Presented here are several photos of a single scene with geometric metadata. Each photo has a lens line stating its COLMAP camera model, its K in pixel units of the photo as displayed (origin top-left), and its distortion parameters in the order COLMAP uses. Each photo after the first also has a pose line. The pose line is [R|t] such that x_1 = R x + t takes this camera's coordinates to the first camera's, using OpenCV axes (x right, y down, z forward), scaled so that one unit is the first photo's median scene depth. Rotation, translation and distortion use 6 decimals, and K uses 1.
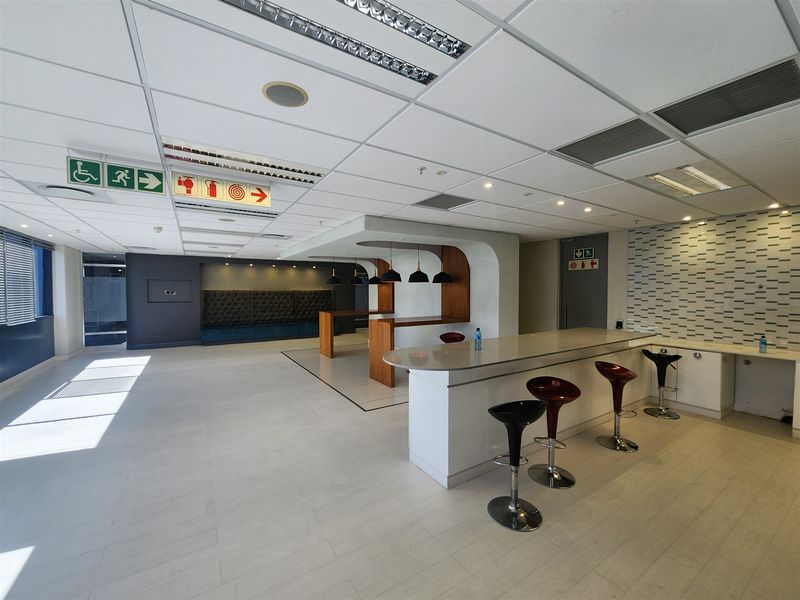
lens RADIAL K [[326.6, 0, 401.2], [0, 326.6, 299.3], [0, 0, 1]] dist [-0.000489, -0.000051]
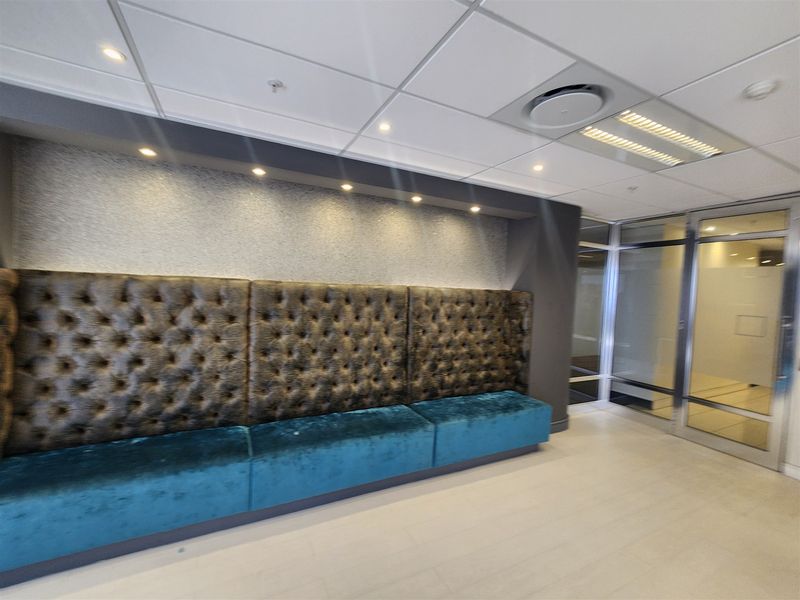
lens RADIAL K [[326.6, 0, 398.6], [0, 326.6, 297.9], [0, 0, 1]] dist [-0.000489, -0.000051]
pose [[0.995480, 0.045568, -0.083331, -0.324812], [-0.045006, 0.998950, 0.008614, -0.021411], [0.083636, -0.004824, 0.996485, 0.751137]]
